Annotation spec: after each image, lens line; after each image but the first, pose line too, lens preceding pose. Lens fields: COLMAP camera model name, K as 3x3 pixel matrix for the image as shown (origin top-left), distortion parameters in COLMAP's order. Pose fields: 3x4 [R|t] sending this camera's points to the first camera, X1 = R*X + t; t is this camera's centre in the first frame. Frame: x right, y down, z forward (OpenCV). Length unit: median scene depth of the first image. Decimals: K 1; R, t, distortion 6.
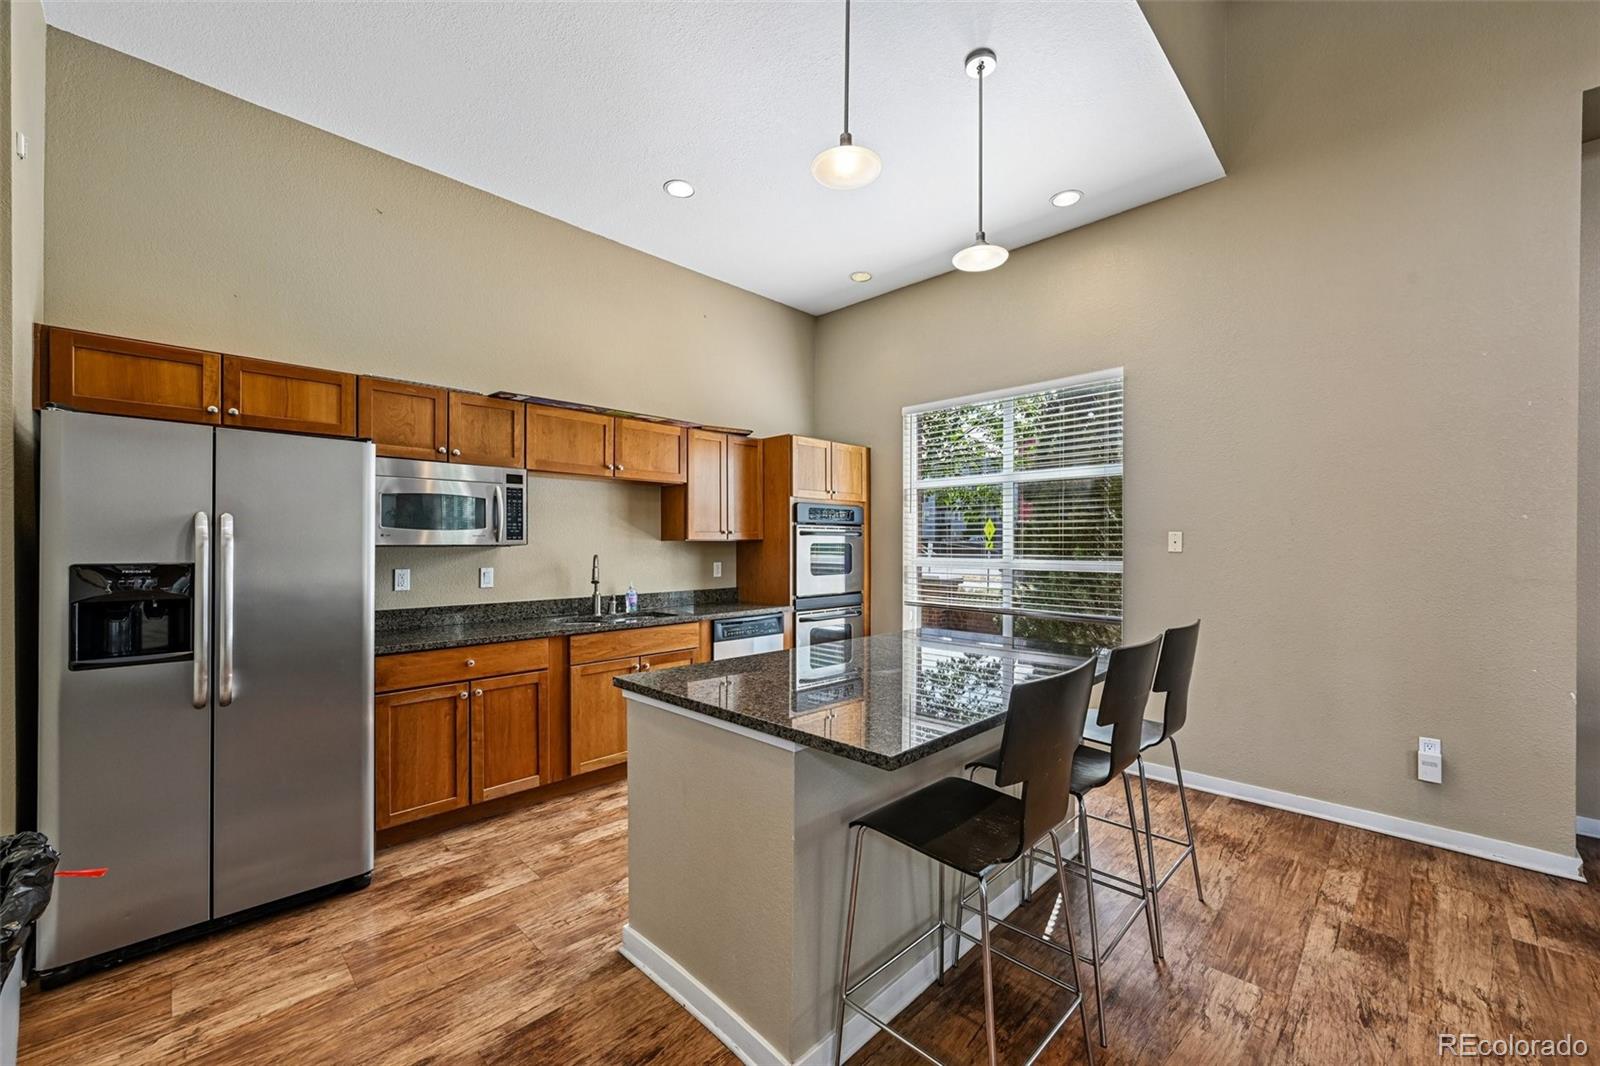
lens RADIAL K [[621.7, 0, 799.8], [0, 621.7, 537.8], [0, 0, 1]] dist [-0.011964, -0.000151]
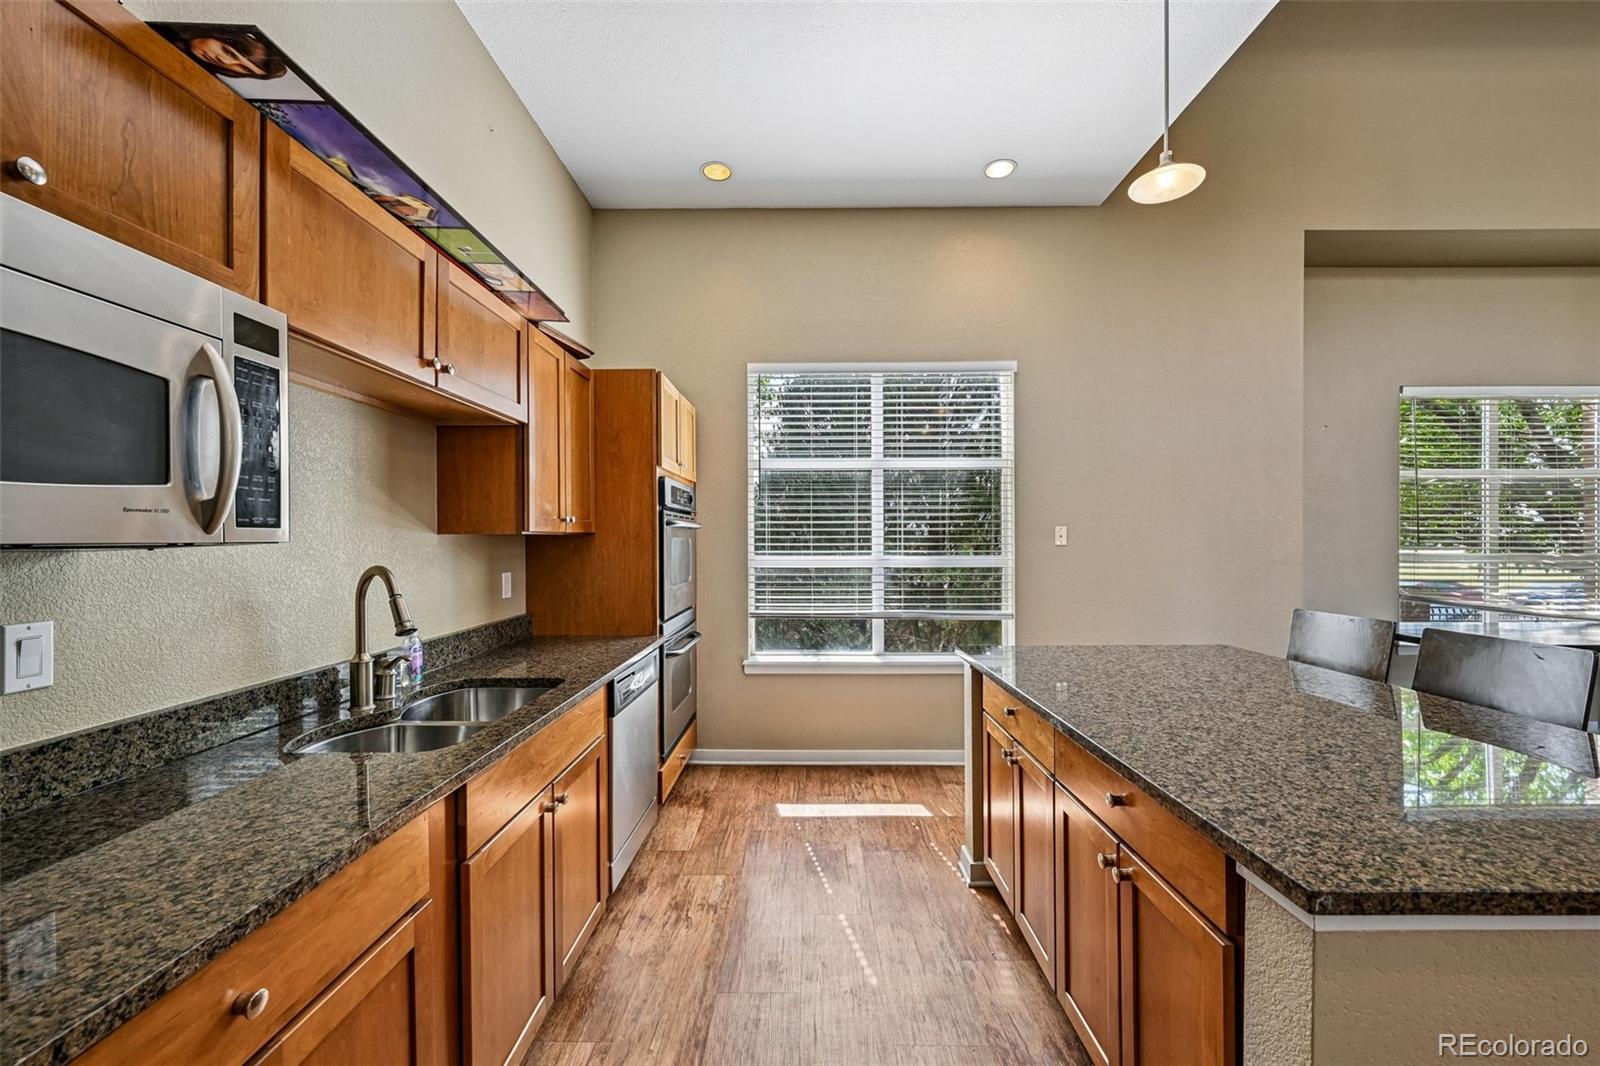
lens RADIAL K [[621.7, 0, 797.7], [0, 621.7, 535.9], [0, 0, 1]] dist [-0.011964, -0.000151]
pose [[0.722705, 0.000248, 0.691157, -0.369438], [-0.002254, 0.999995, 0.001998, 0.004707], [-0.691153, -0.003003, 0.722702, 0.451269]]
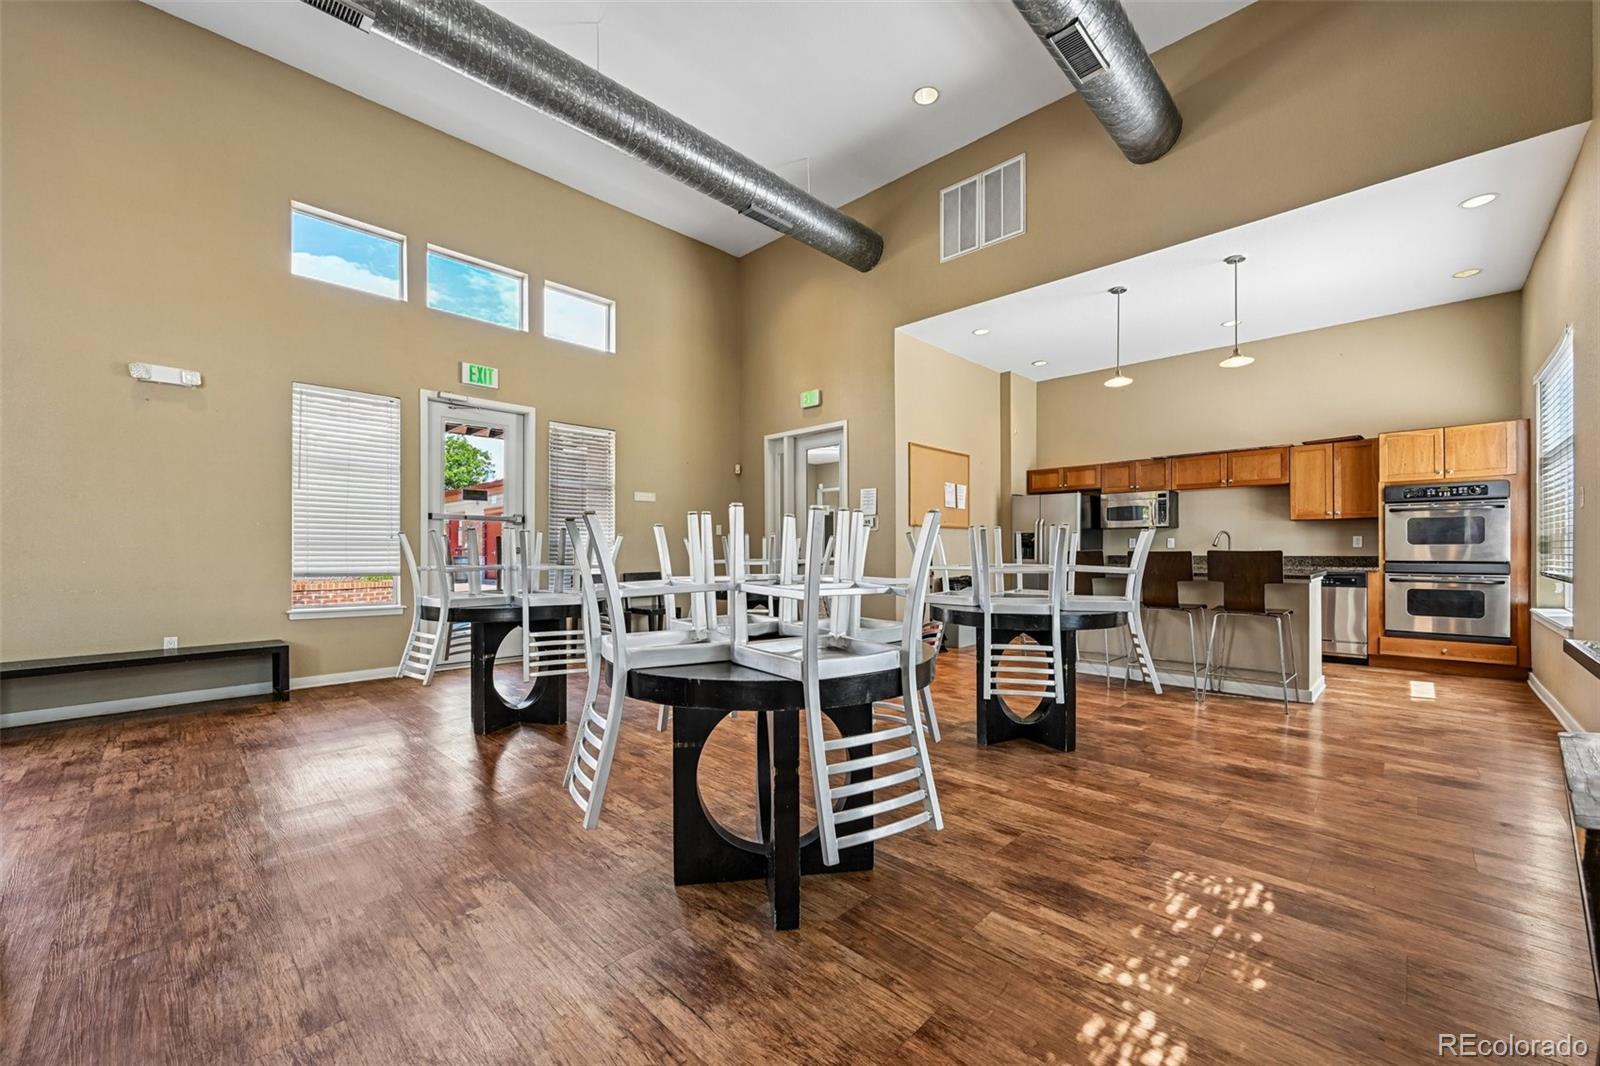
lens RADIAL K [[621.7, 0, 791.5], [0, 621.7, 541.6], [0, 0, 1]] dist [-0.011964, -0.000151]
pose [[-0.012817, -0.013626, -0.999825, 1.313047], [0.009514, 0.999860, -0.013749, 0.063143], [0.999873, -0.009689, -0.012686, -0.199103]]
